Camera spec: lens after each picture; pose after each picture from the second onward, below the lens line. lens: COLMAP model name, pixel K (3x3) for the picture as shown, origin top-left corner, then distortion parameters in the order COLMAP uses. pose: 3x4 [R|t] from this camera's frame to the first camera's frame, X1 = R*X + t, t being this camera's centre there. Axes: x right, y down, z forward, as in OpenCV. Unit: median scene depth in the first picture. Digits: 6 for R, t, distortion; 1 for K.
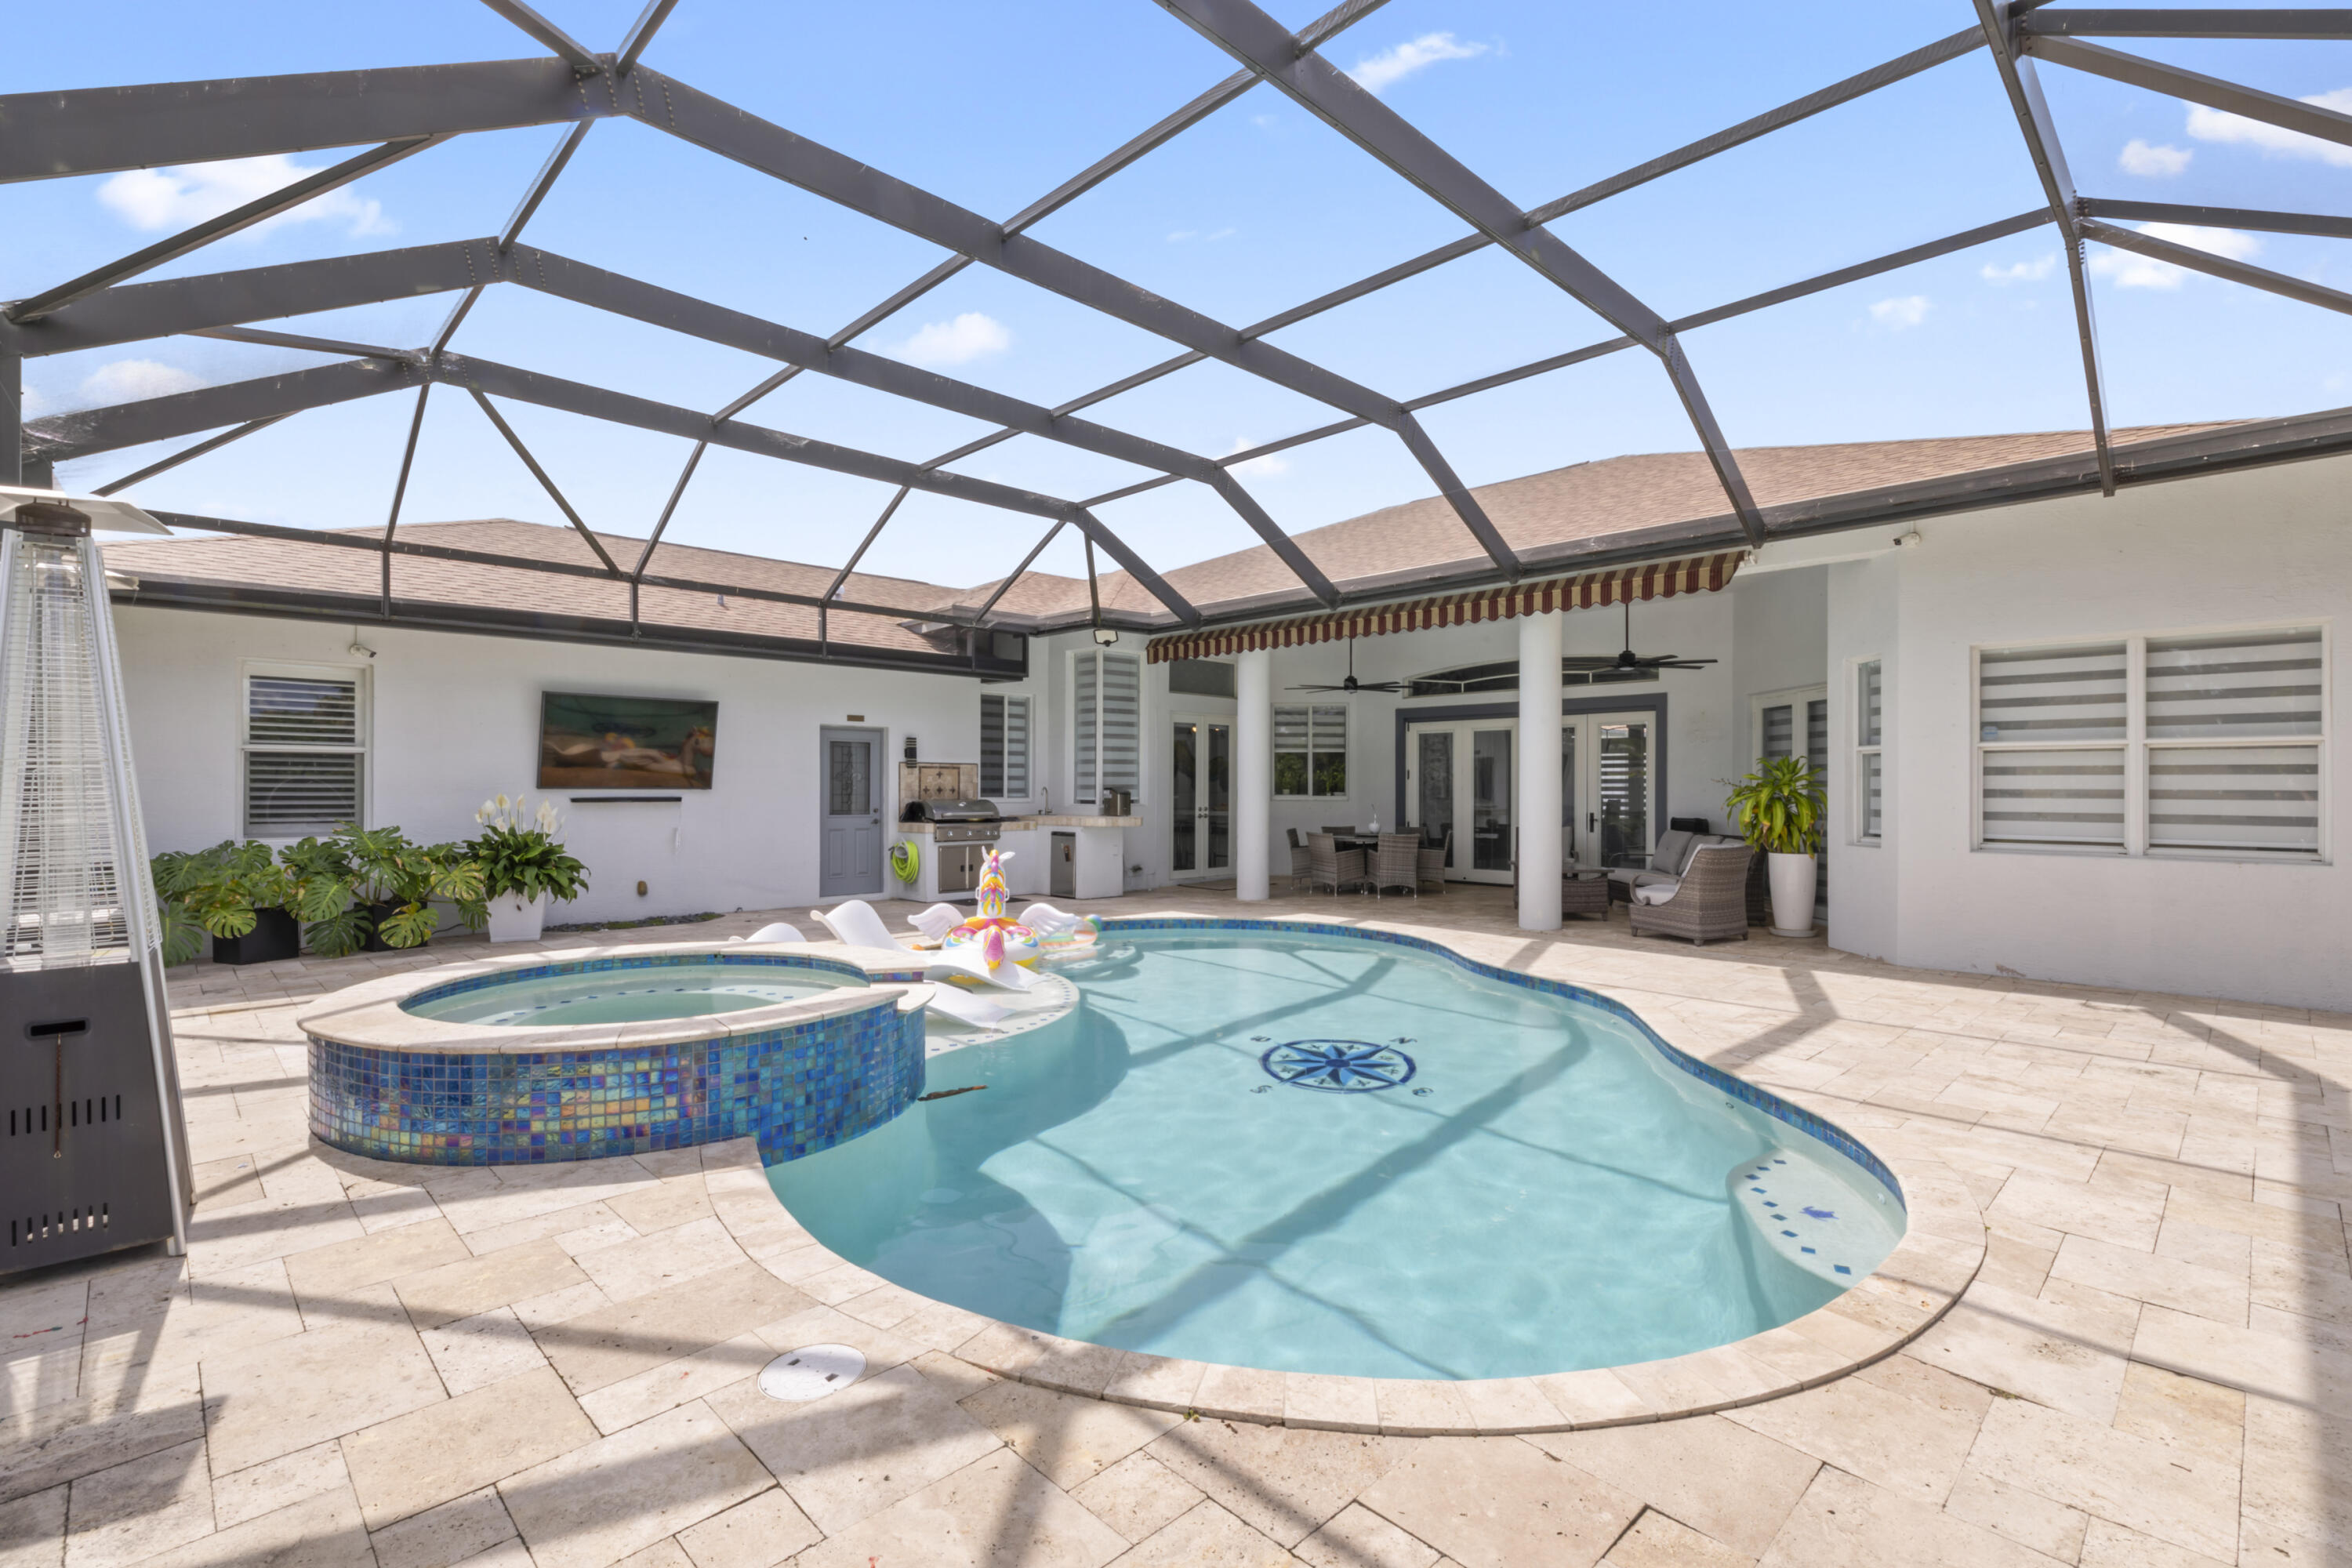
lens RADIAL K [[1060.5, 0, 1176.0], [0, 1060.5, 784.0], [0, 0, 1]] dist [0.000104, 0.017545]
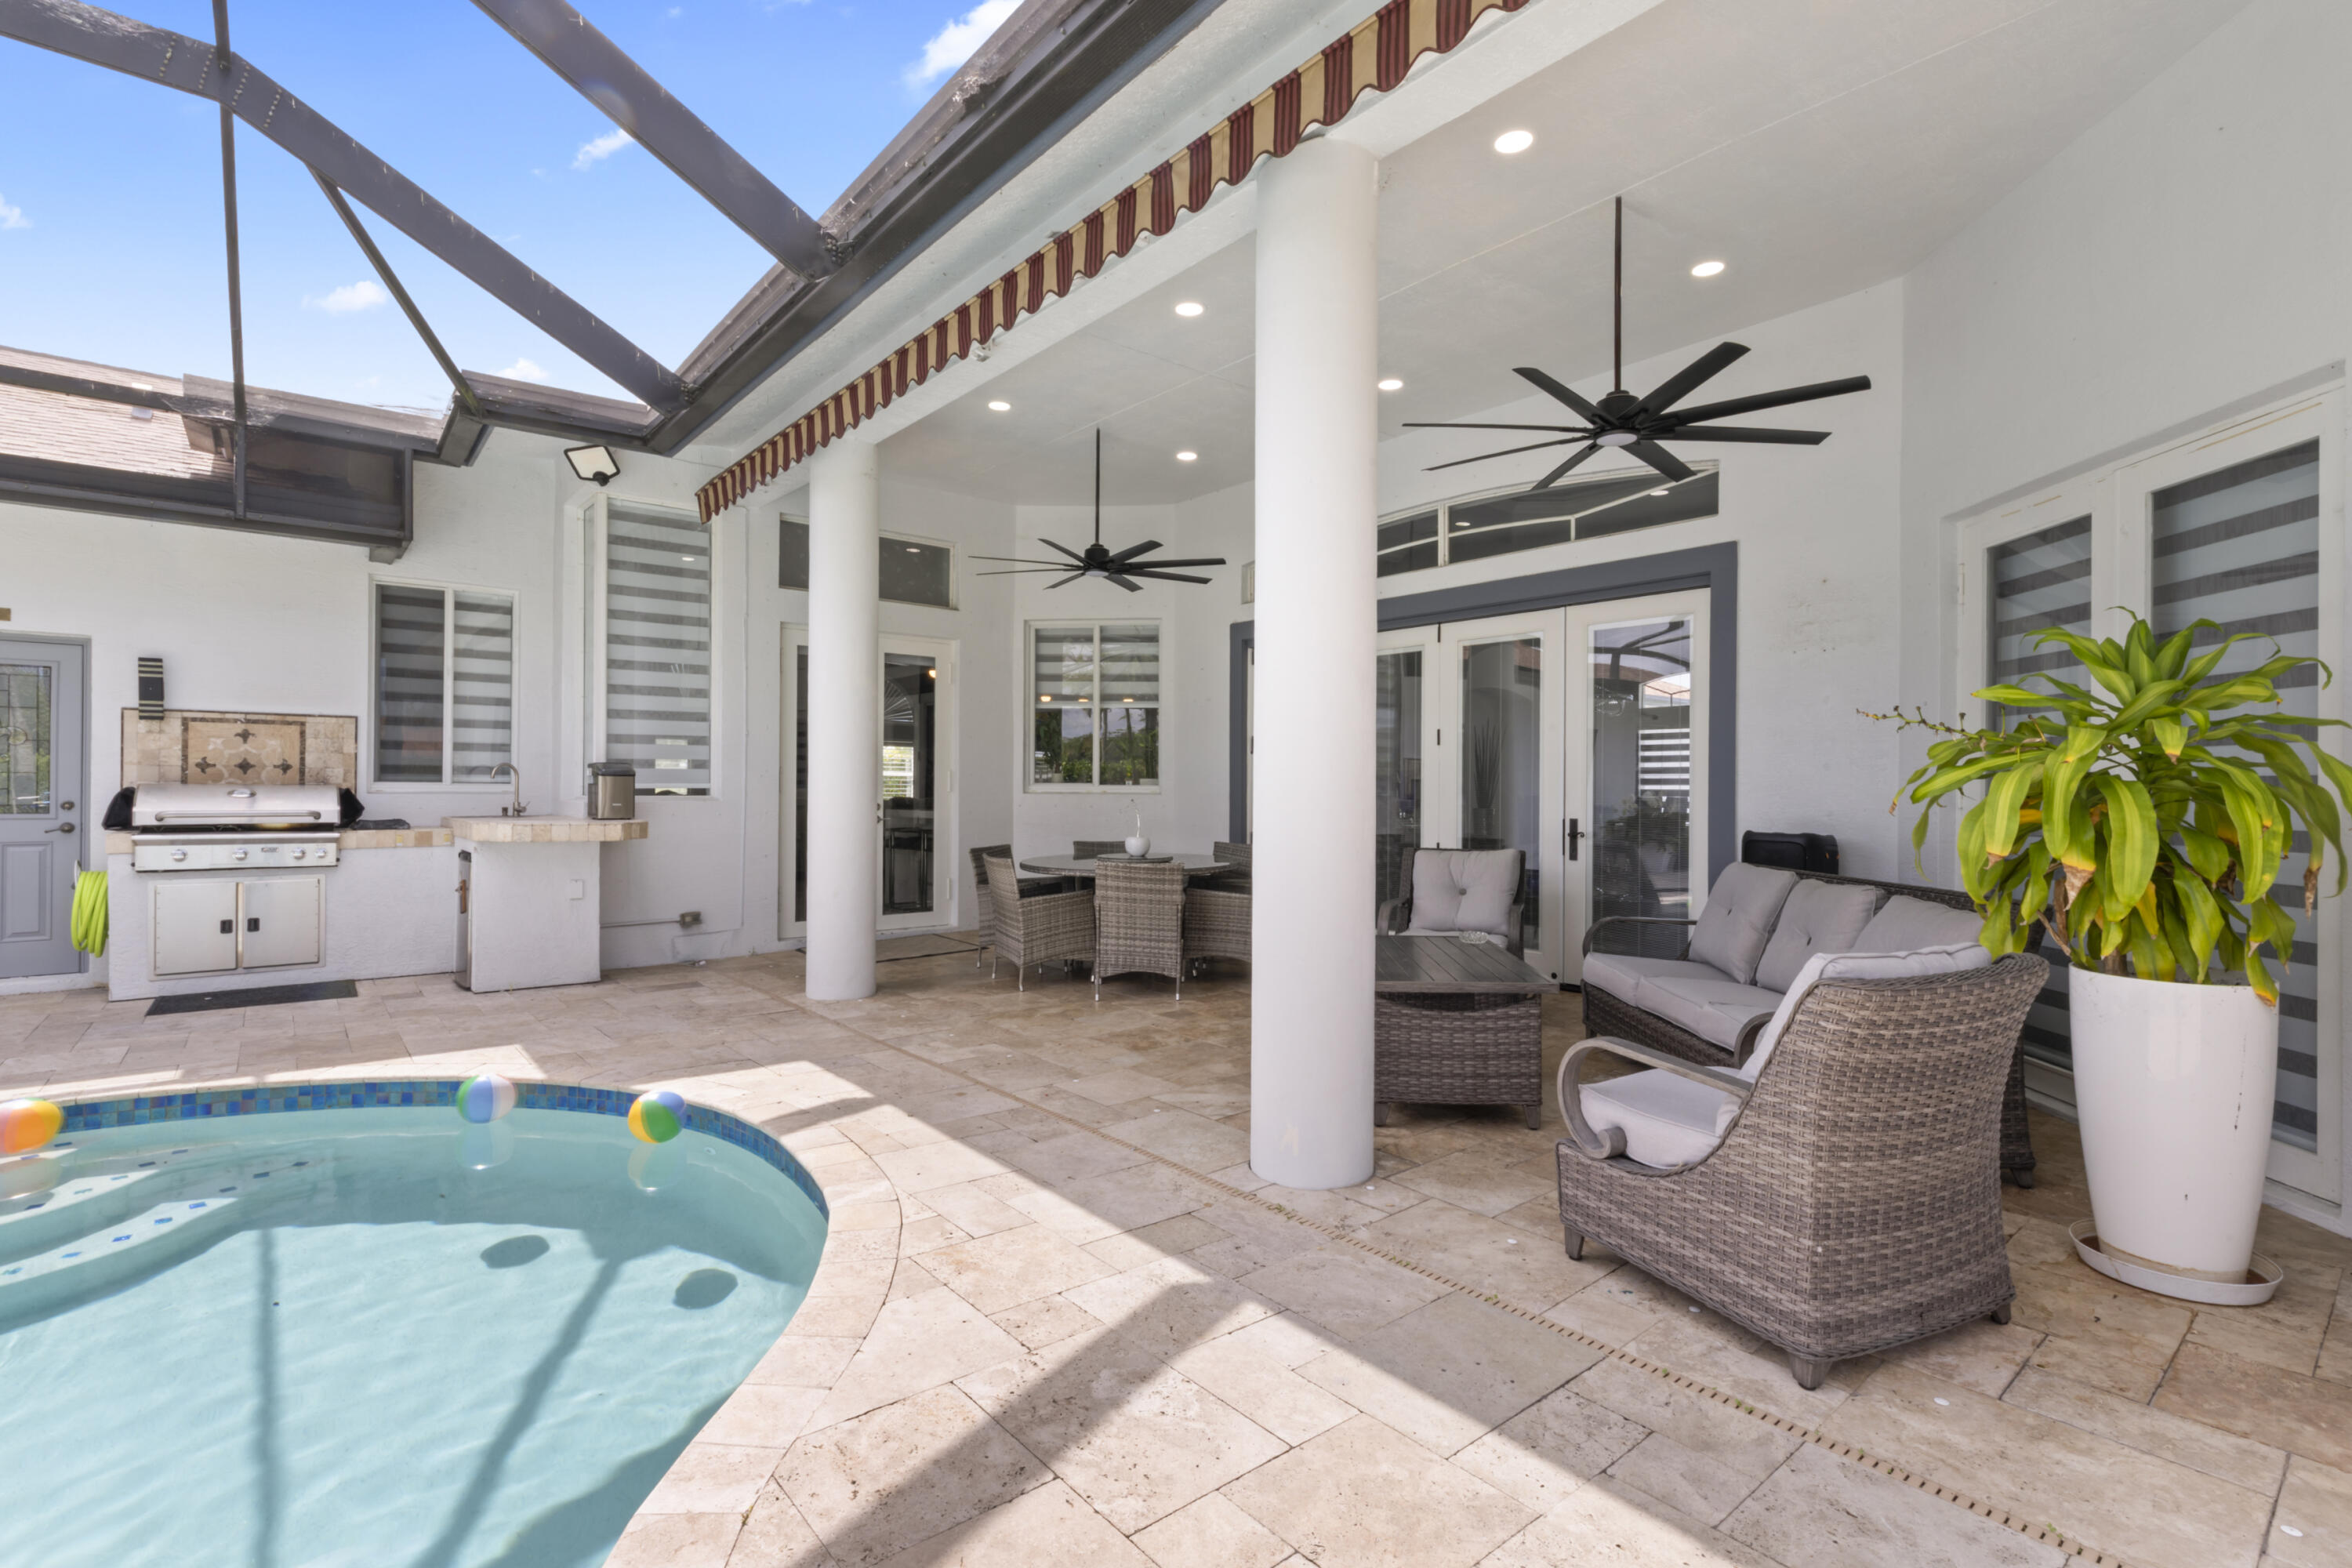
lens RADIAL K [[1082.4, 0, 1165.4], [0, 1082.4, 802.8], [0, 0, 1]] dist [0.001704, 0.000363]
pose [[0.996822, 0.005107, -0.079497, 0.298479], [-0.003837, 0.999863, 0.016122, 0.015547], [0.079569, -0.015766, 0.996705, 0.607913]]
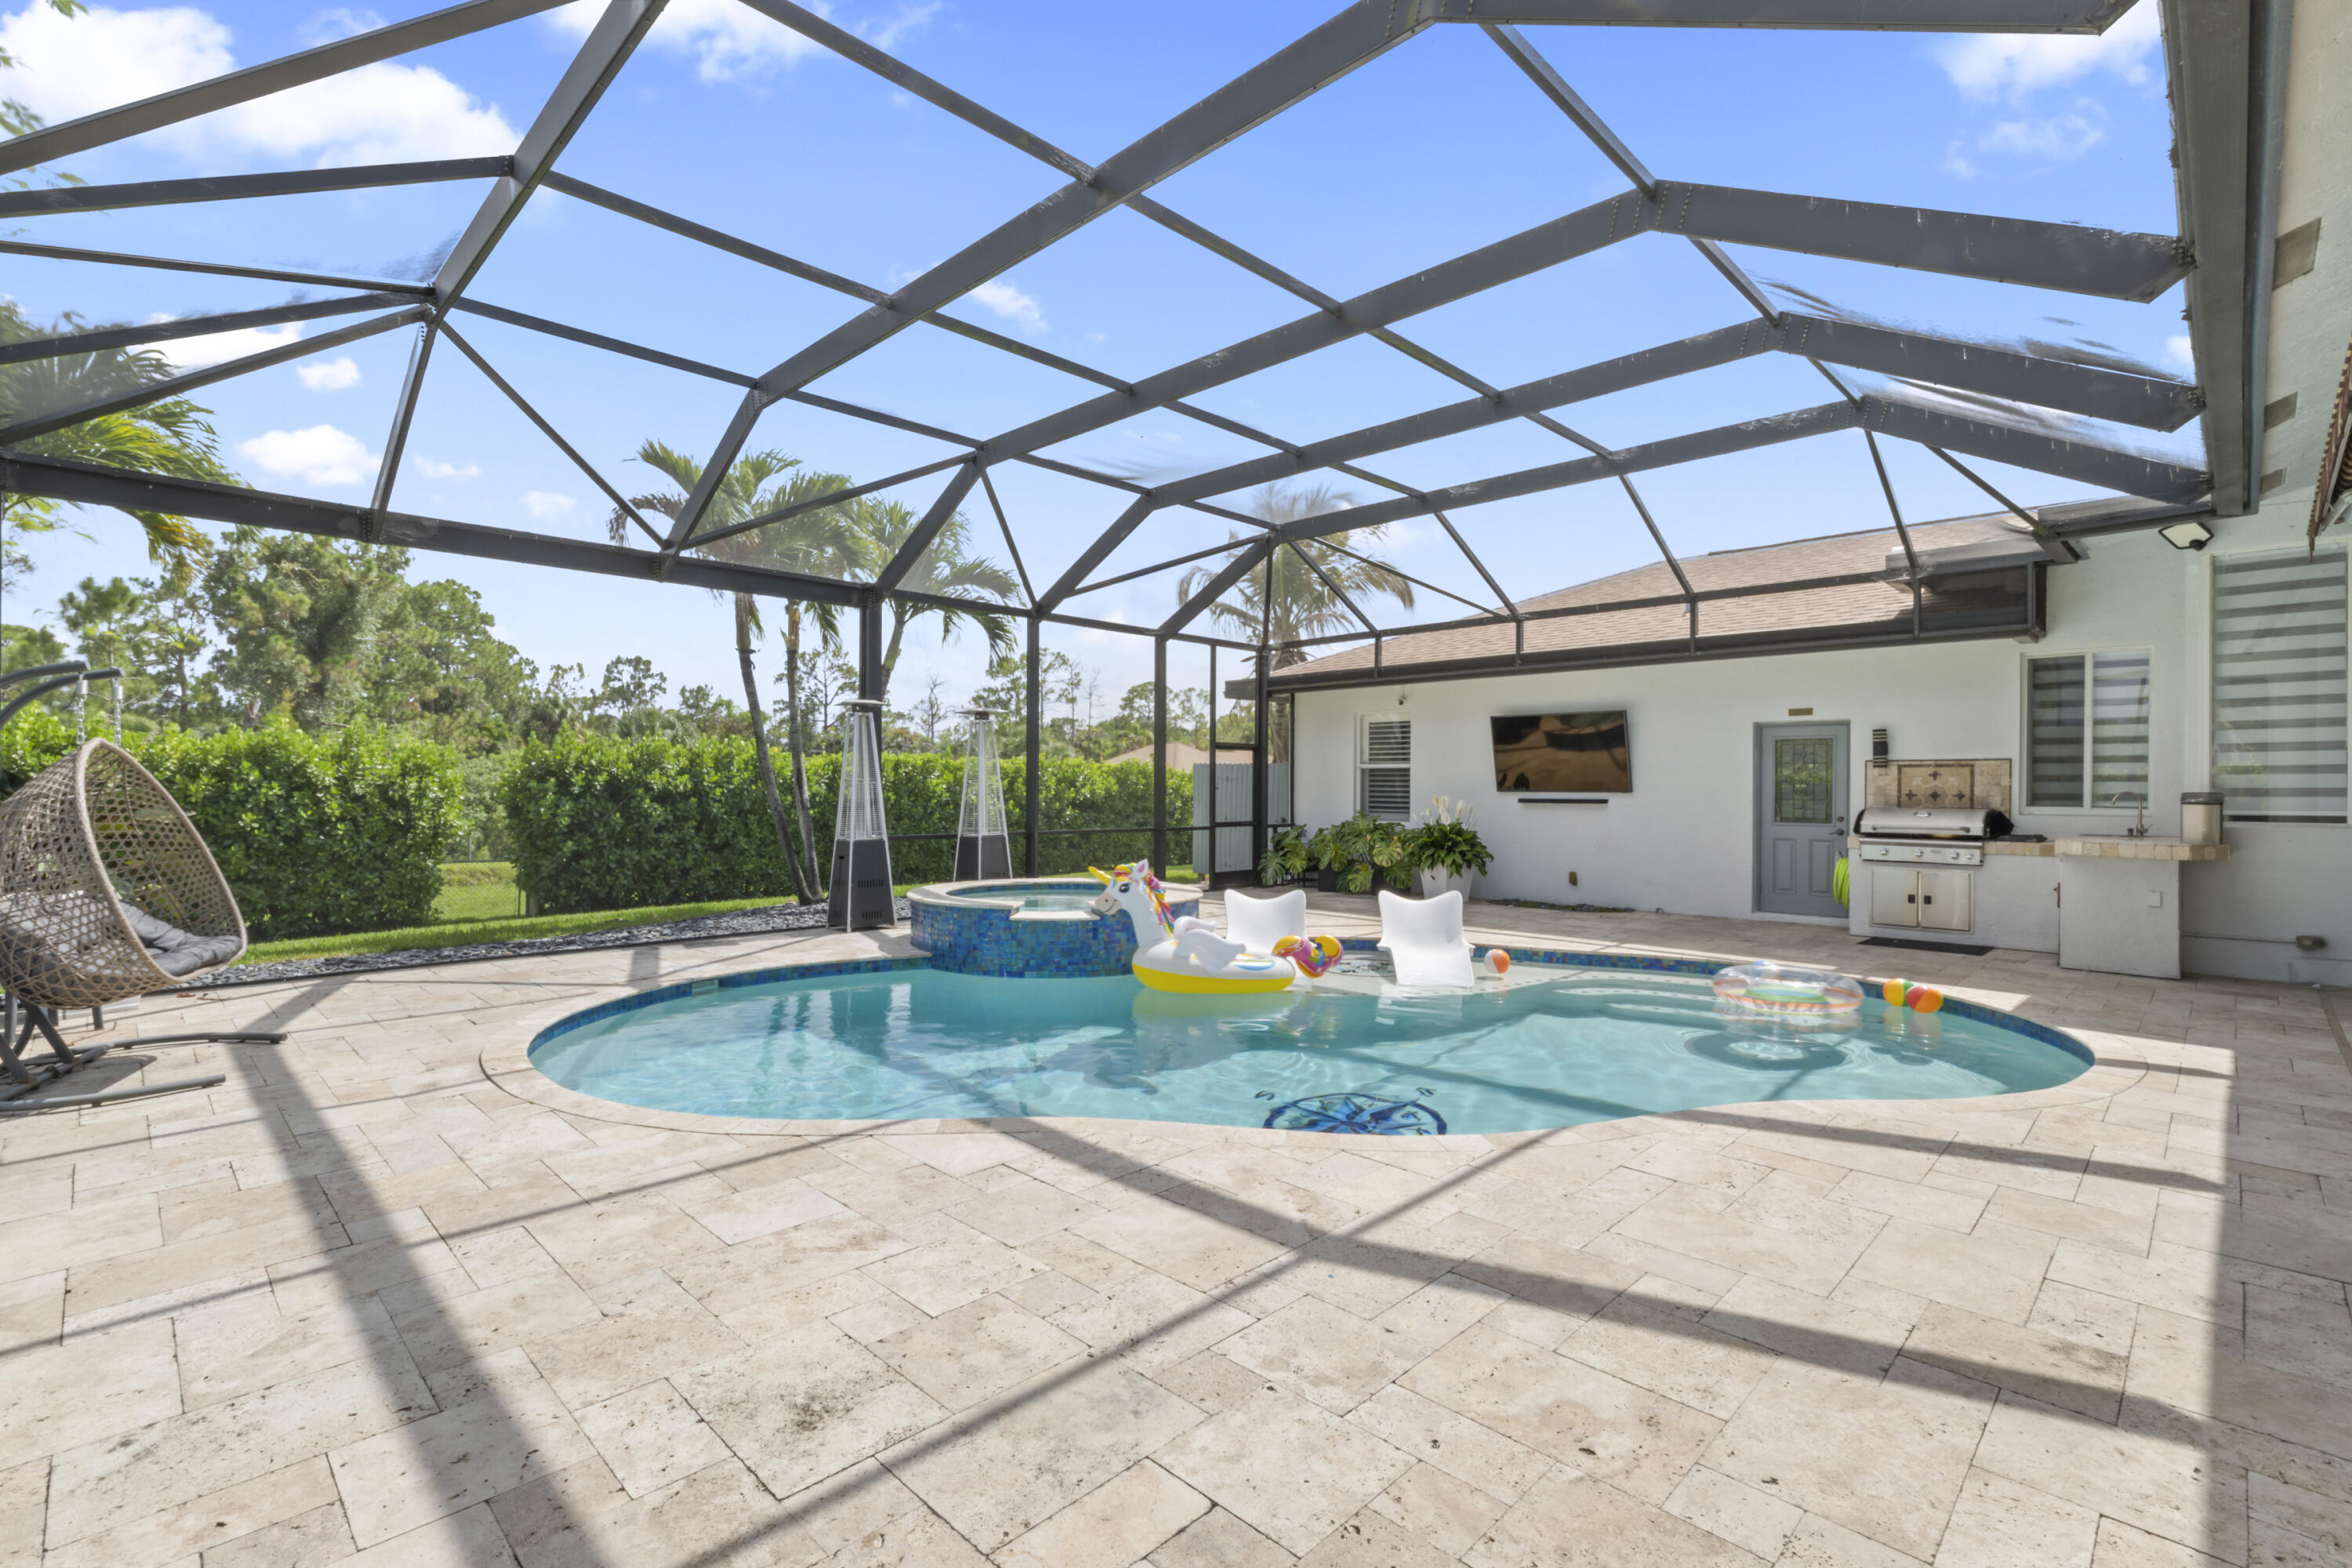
lens RADIAL K [[1053.4, 0, 1176.0], [0, 1053.4, 784.0], [0, 0, 1]] dist [-0.000876, -0.000412]
pose [[0.017273, -0.007423, -0.999823, 0.609419], [-0.003723, 0.999965, -0.007488, 0.006106], [0.999844, 0.003852, 0.017245, 0.518773]]
